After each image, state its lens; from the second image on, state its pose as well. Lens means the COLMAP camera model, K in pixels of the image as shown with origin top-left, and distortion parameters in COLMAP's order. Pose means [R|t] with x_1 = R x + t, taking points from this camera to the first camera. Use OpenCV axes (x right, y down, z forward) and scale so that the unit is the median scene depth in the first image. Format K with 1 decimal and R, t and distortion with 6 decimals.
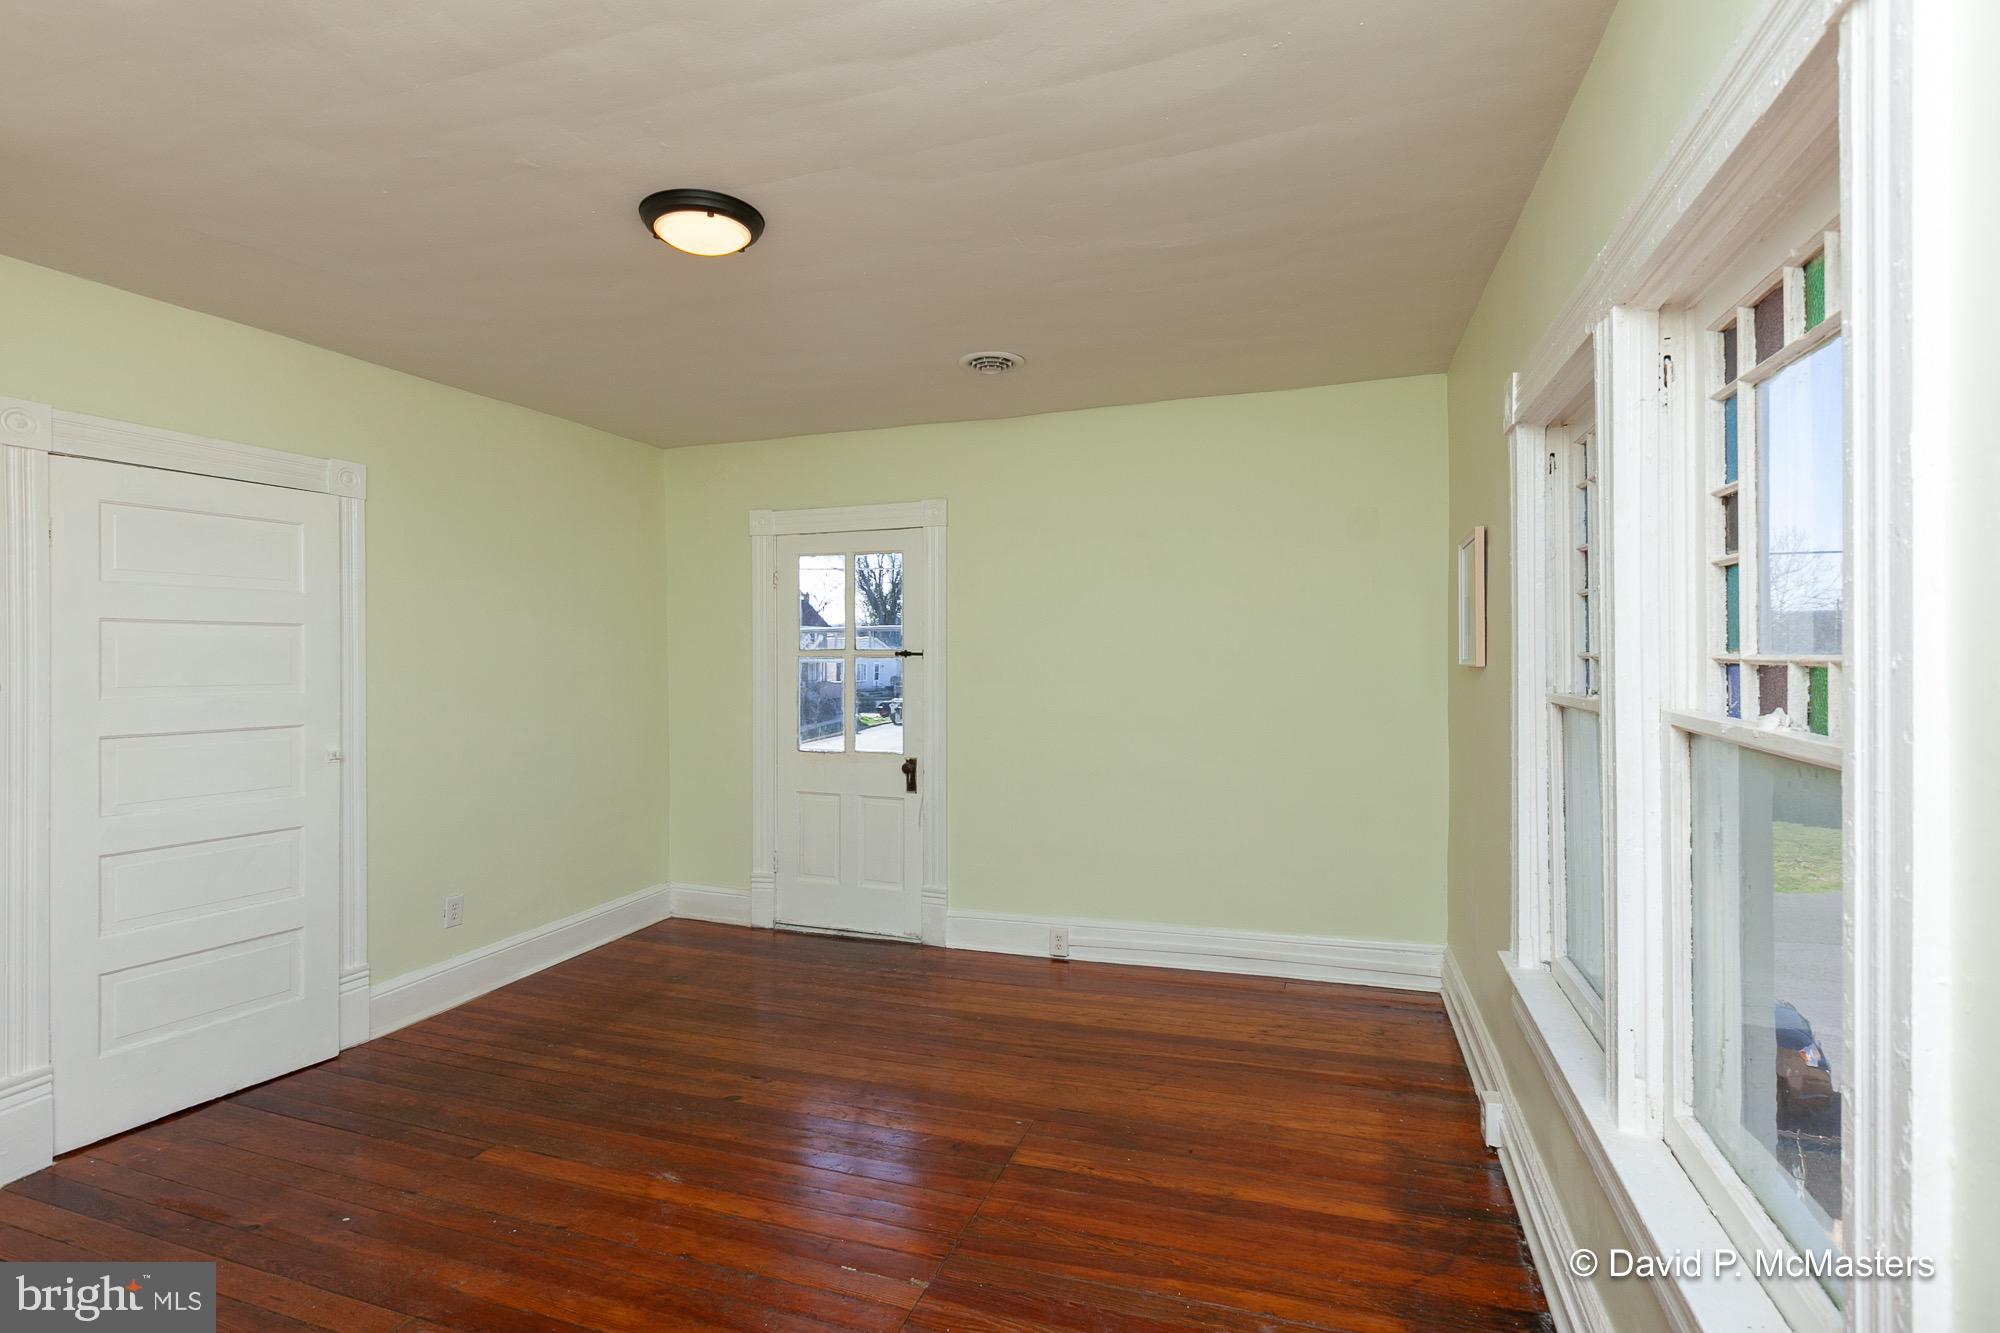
lens RADIAL K [[916.7, 0, 1032.7], [0, 916.7, 662.1], [0, 0, 1]] dist [0.000892, -0.002040]
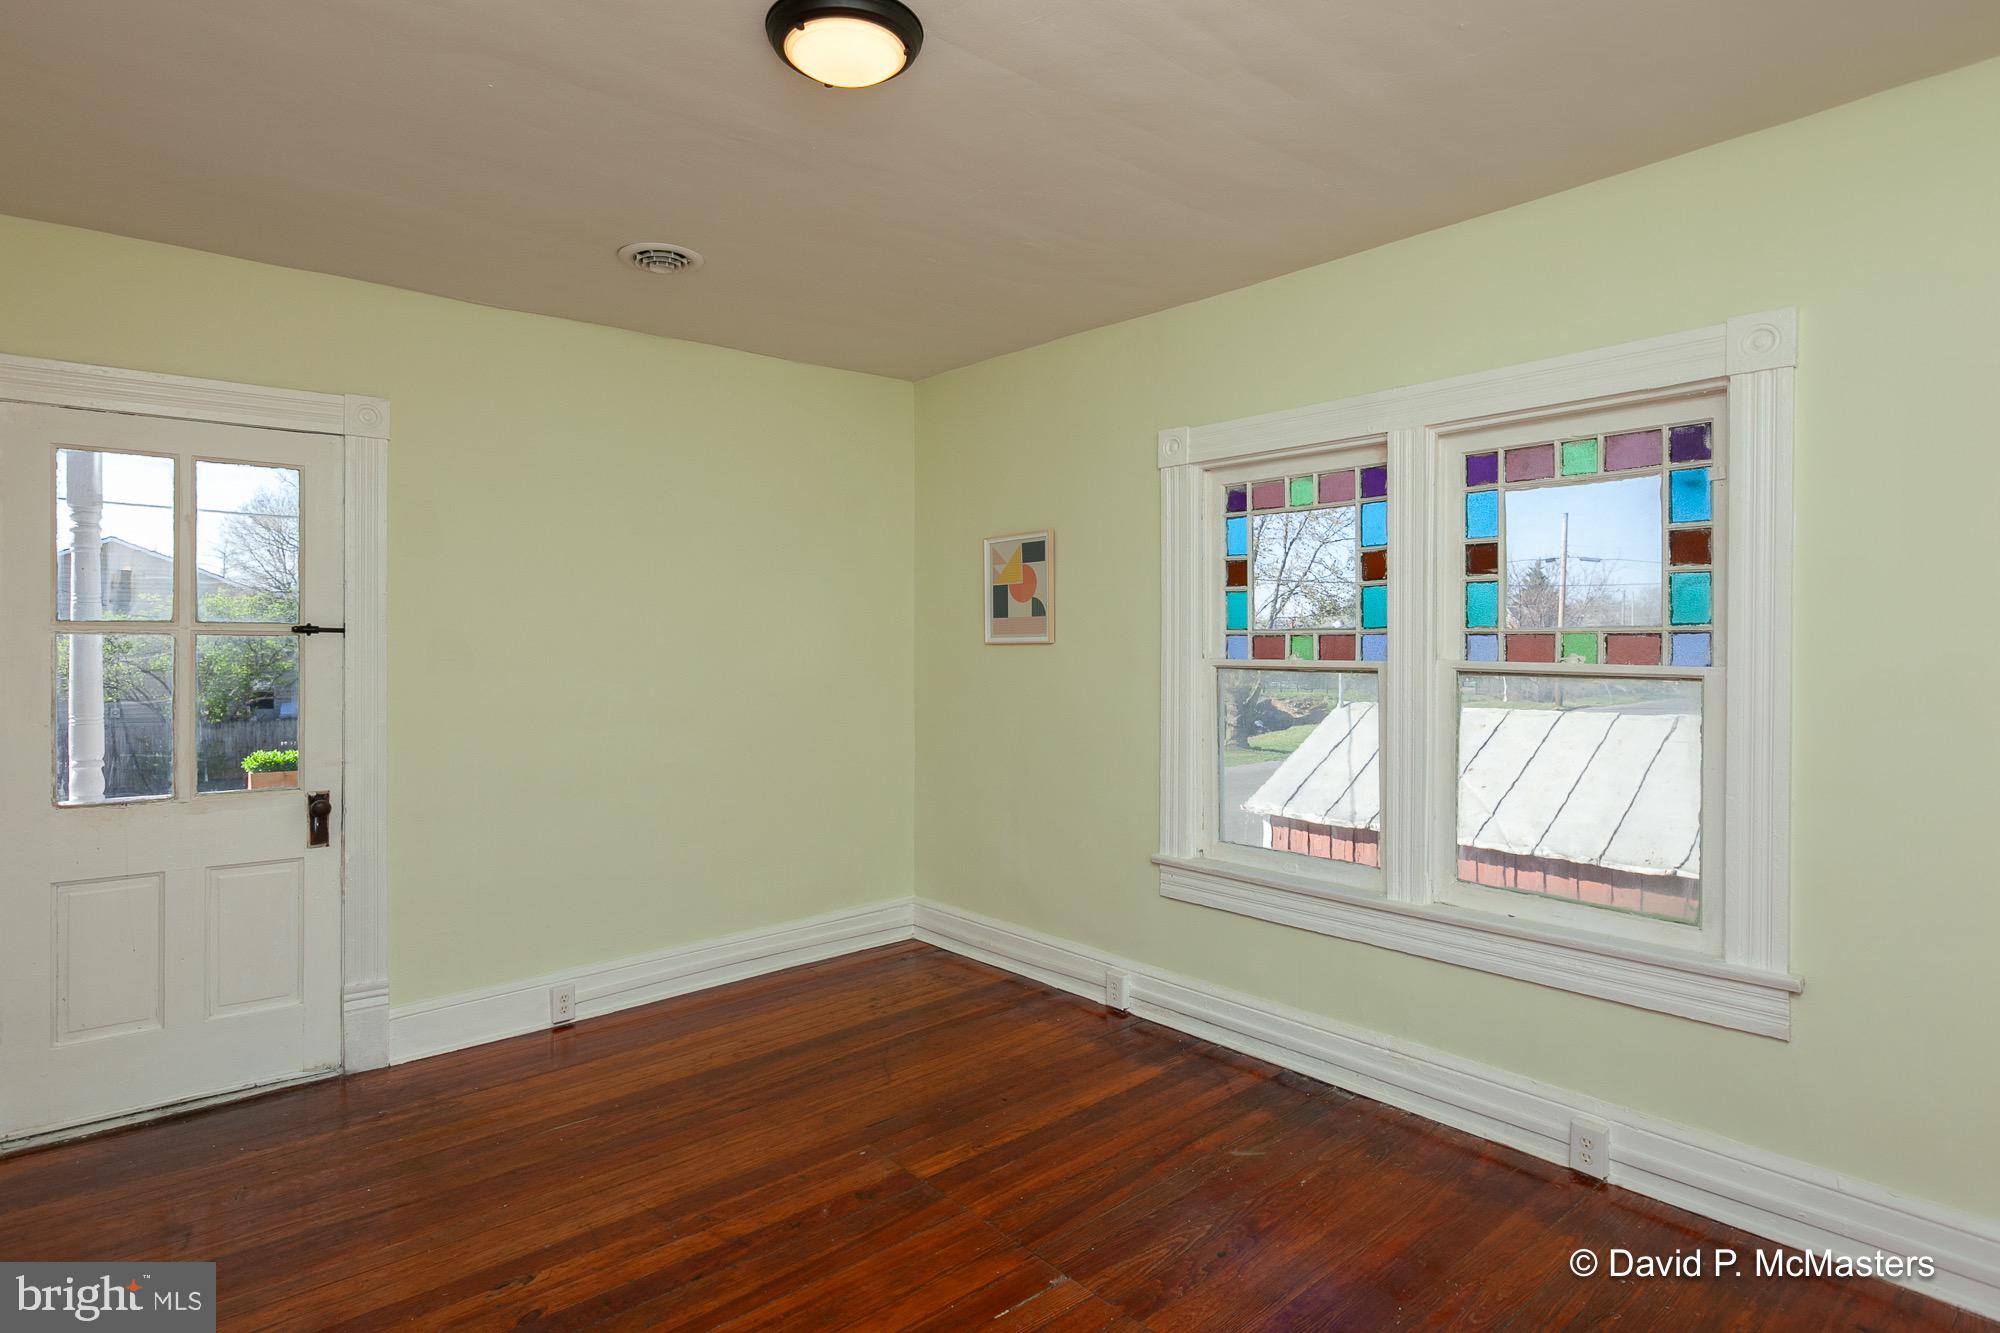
lens RADIAL K [[1043.2, 0, 961.0], [0, 1043.2, 646.2], [0, 0, 1]] dist [-0.001866, -0.000525]
pose [[0.530938, -0.001356, 0.847409, -0.643480], [0.004702, 0.999988, -0.001345, 0.007001], [-0.847398, 0.004699, 0.530938, 0.292420]]
